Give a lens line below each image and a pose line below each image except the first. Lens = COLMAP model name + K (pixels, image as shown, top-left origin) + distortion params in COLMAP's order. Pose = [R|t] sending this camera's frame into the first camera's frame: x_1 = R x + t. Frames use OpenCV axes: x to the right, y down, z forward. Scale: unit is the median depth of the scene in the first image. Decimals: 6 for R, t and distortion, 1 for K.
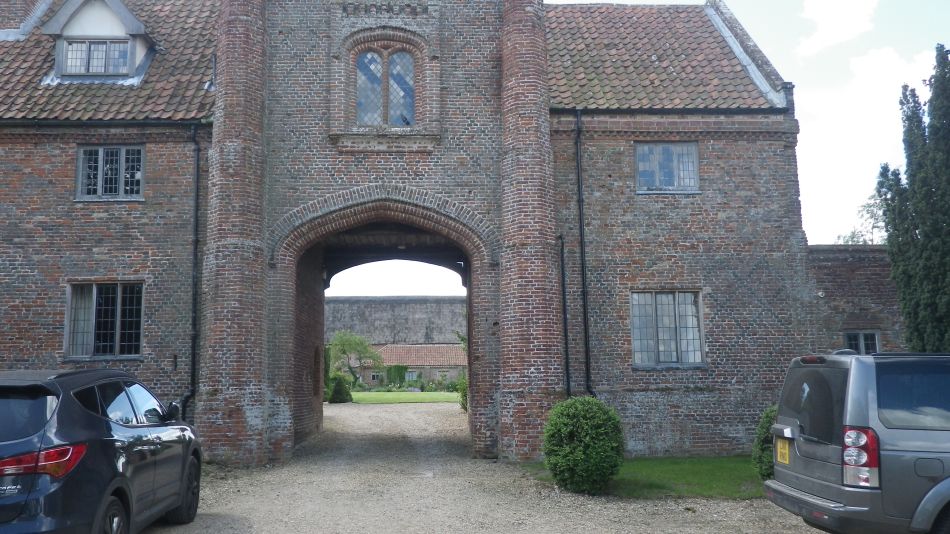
lens RADIAL K [[830.4, 0, 469.0], [0, 830.4, 266.6], [0, 0, 1]] dist [0.020599, -0.012422]
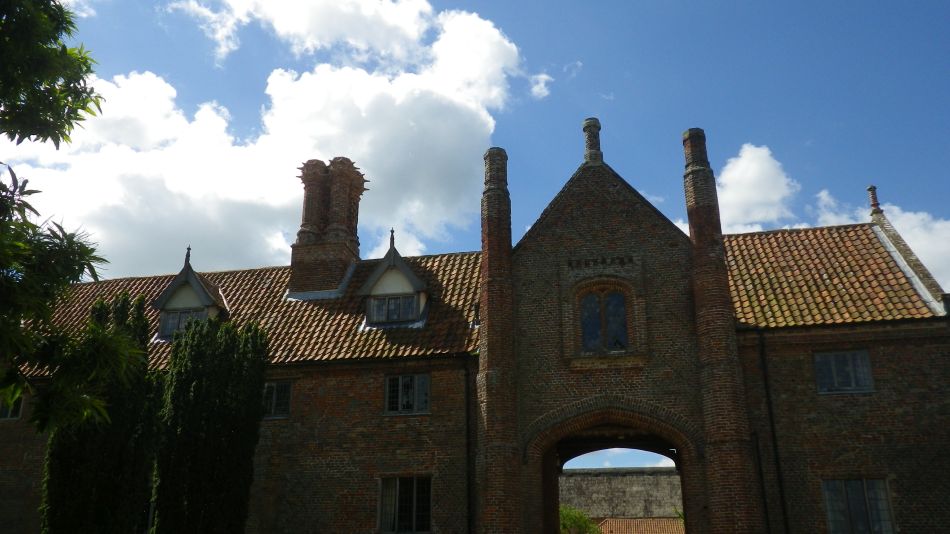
lens RADIAL K [[830.4, 0, 469.0], [0, 830.4, 266.6], [0, 0, 1]] dist [0.020599, -0.012422]
pose [[0.968615, -0.072299, -0.237818, 0.011736], [0.023885, 0.979409, -0.200466, -0.039939], [0.247415, 0.188494, 0.950398, -0.316009]]
